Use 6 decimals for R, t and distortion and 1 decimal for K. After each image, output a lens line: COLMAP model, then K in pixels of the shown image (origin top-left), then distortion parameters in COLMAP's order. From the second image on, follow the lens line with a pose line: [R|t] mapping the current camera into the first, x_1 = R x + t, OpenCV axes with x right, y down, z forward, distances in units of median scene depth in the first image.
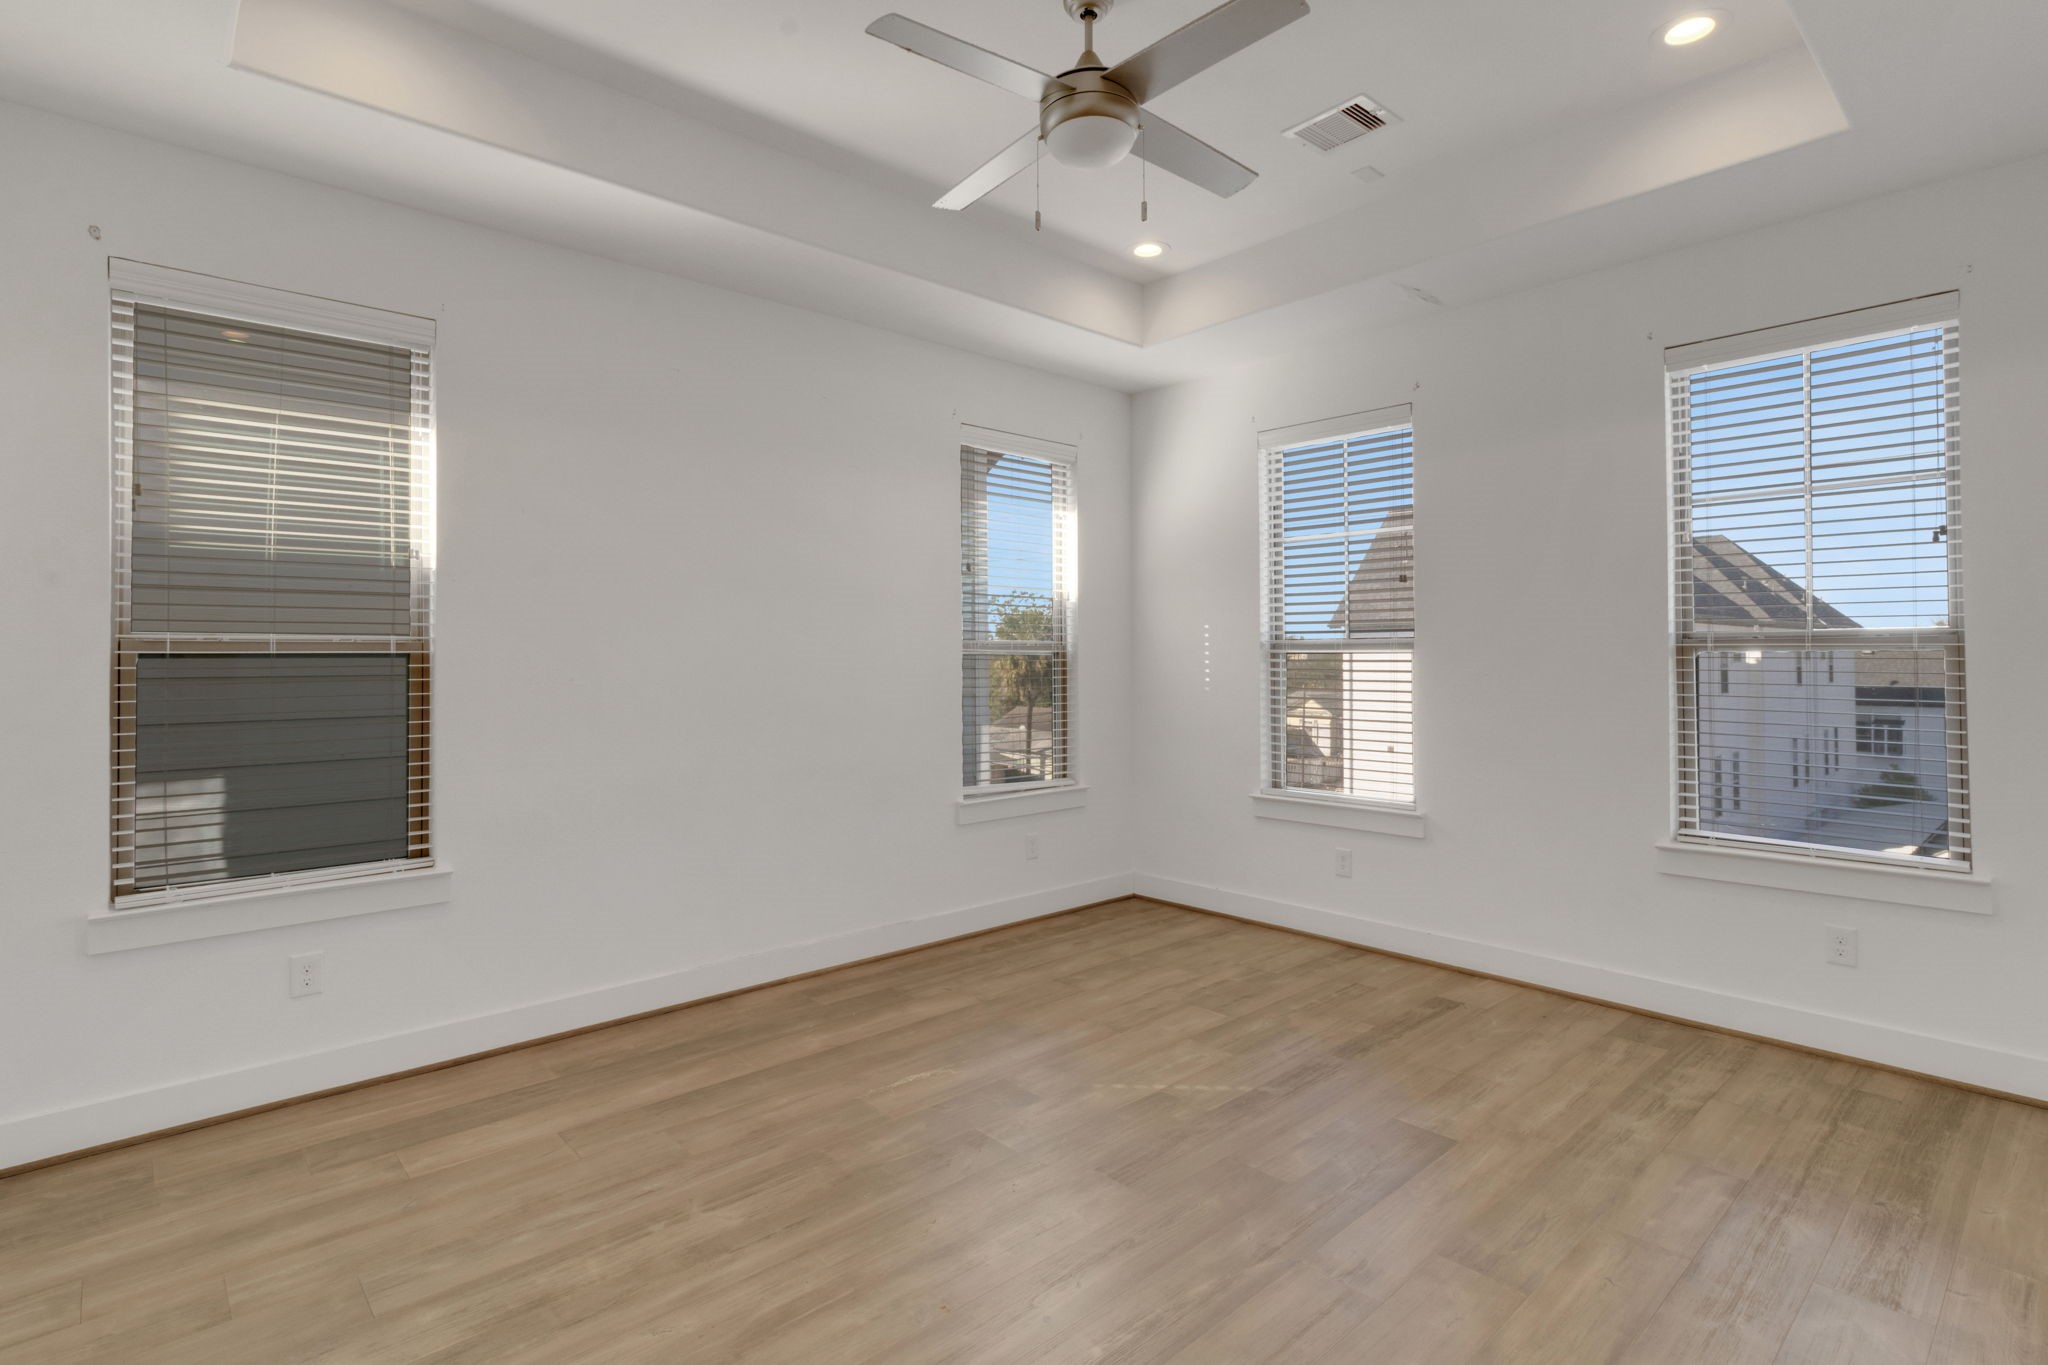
lens RADIAL K [[958.7, 0, 1018.2], [0, 958.7, 645.6], [0, 0, 1]] dist [0.000913, 0.000235]
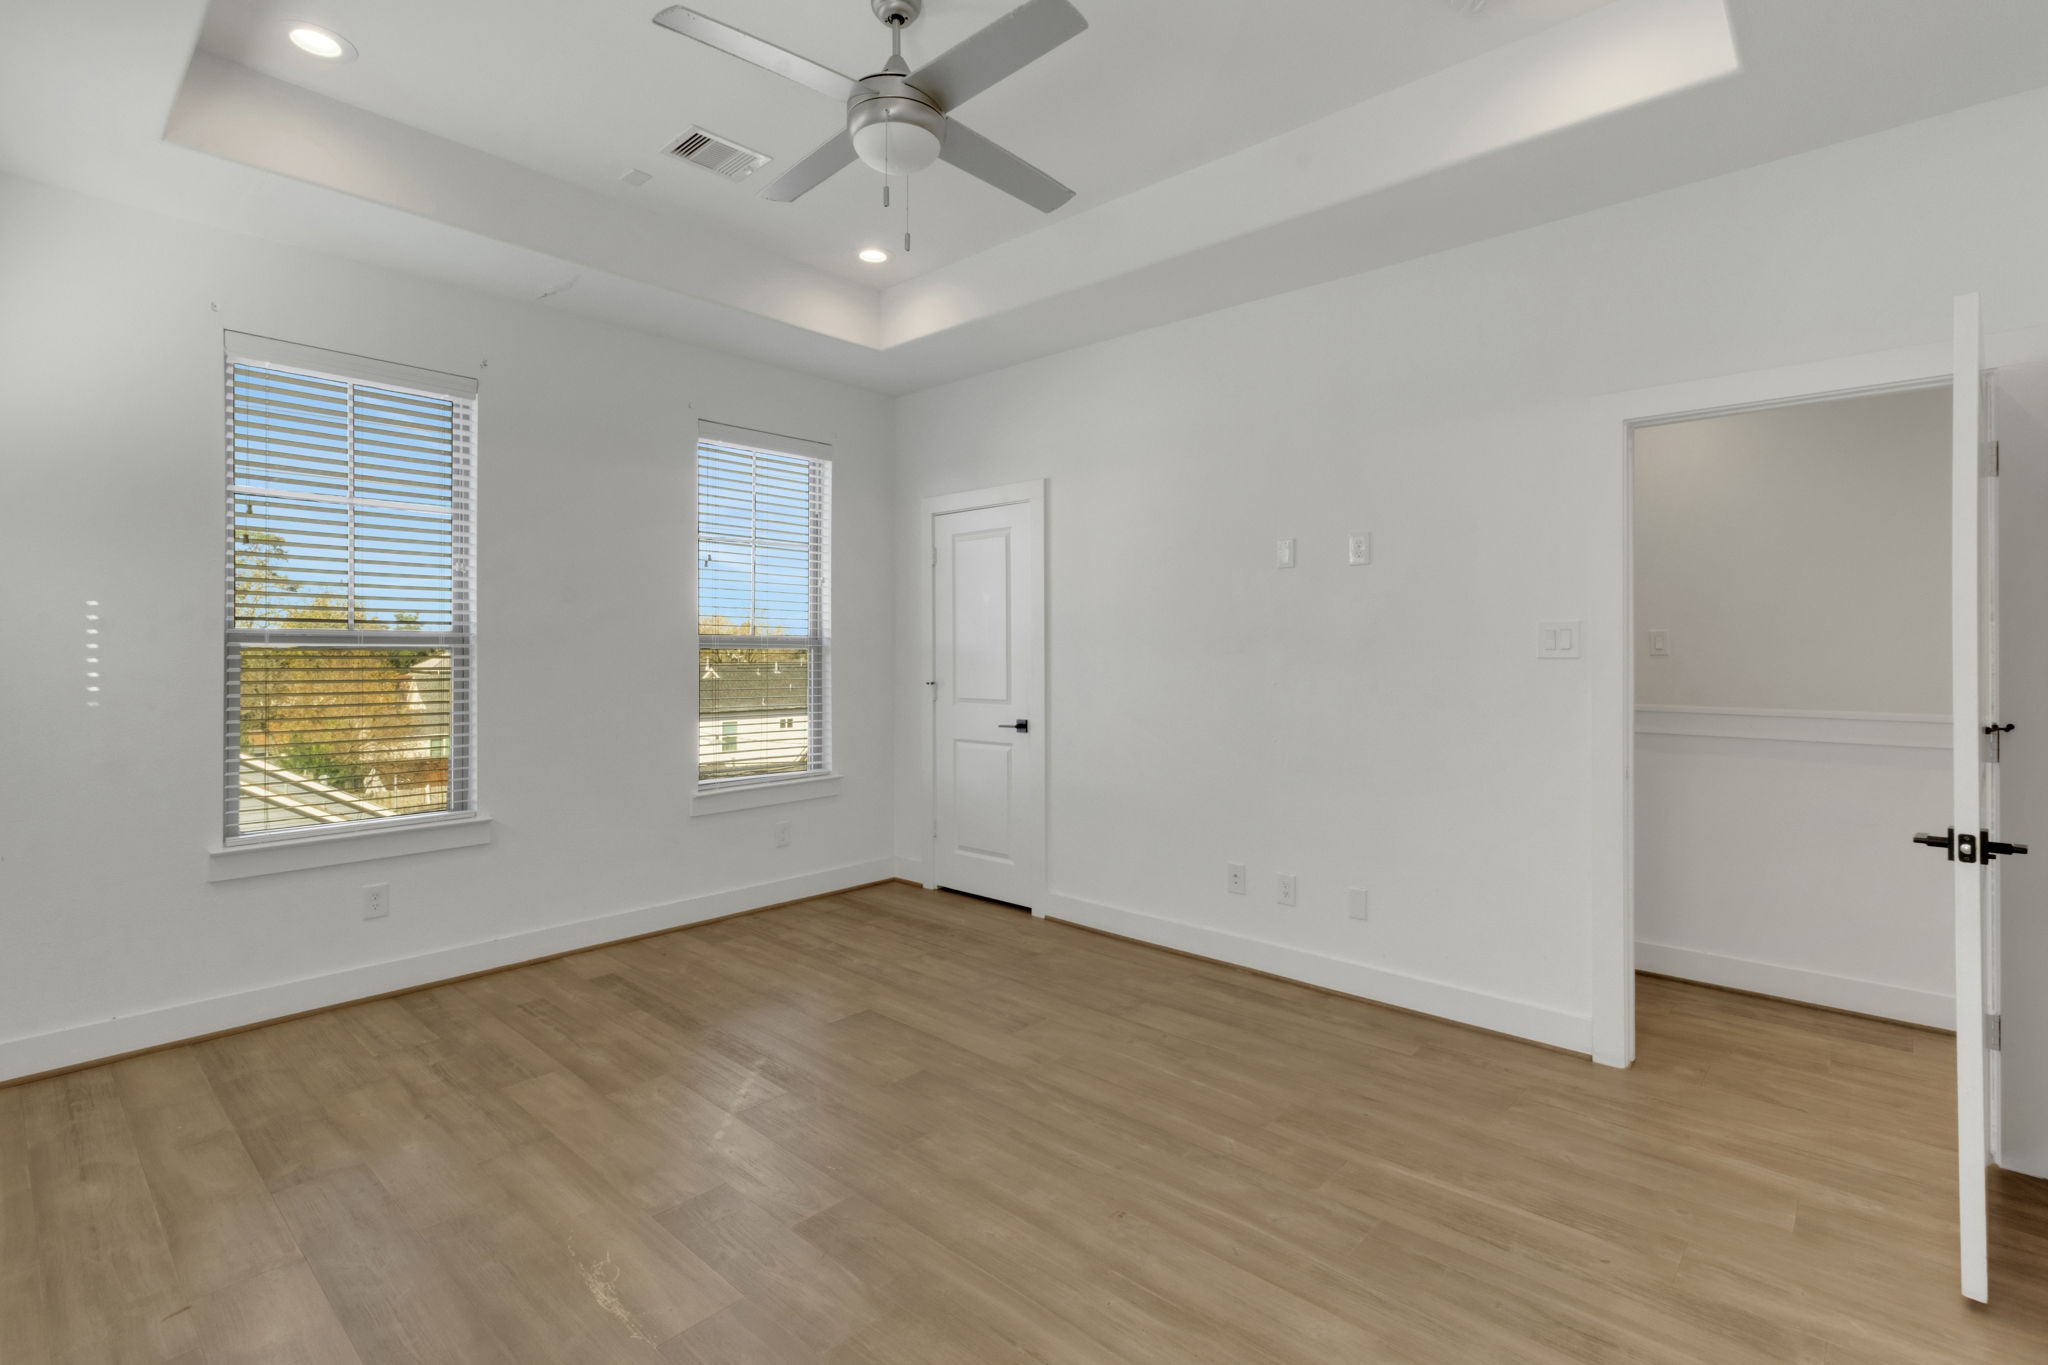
lens RADIAL K [[958.7, 0, 1018.2], [0, 958.7, 645.6], [0, 0, 1]] dist [0.000913, 0.000235]
pose [[-0.069186, 0.004623, 0.997593, -0.703045], [-0.011166, 0.999923, -0.005408, 0.010766], [-0.997541, -0.011513, -0.069129, 0.700666]]
